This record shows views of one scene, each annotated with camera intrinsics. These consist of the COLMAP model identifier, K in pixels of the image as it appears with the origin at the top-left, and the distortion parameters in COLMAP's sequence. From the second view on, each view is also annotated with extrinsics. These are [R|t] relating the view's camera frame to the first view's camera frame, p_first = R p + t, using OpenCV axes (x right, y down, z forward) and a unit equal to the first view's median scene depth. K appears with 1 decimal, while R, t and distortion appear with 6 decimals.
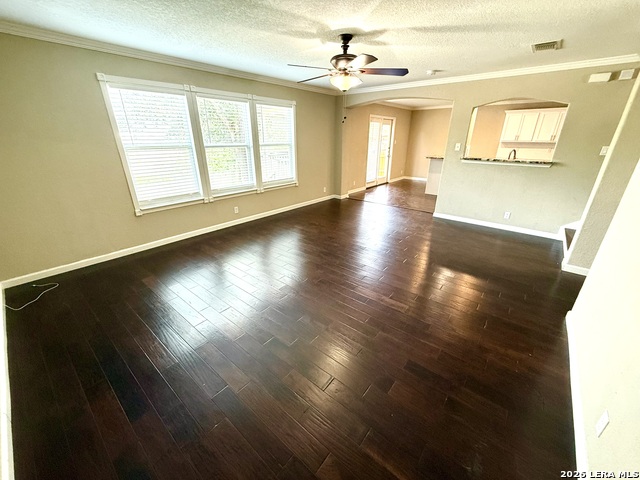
lens RADIAL K [[255.0, 0, 319.2], [0, 255.0, 239.5], [0, 0, 1]] dist [-0.000544, -0.000207]
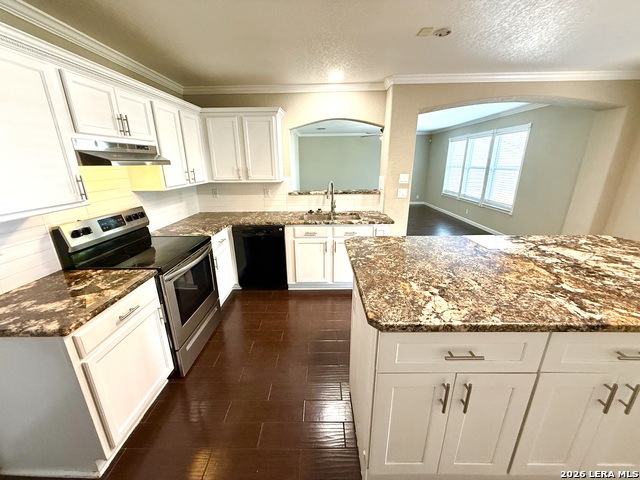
lens RADIAL K [[255.0, 0, 319.2], [0, 255.0, 239.5], [0, 0, 1]] dist [-0.000544, -0.000207]
pose [[-0.775877, 0.190532, -0.601425, 1.193003], [-0.224360, 0.807654, 0.545305, -0.579688], [0.589641, 0.558026, -0.583893, 1.429966]]
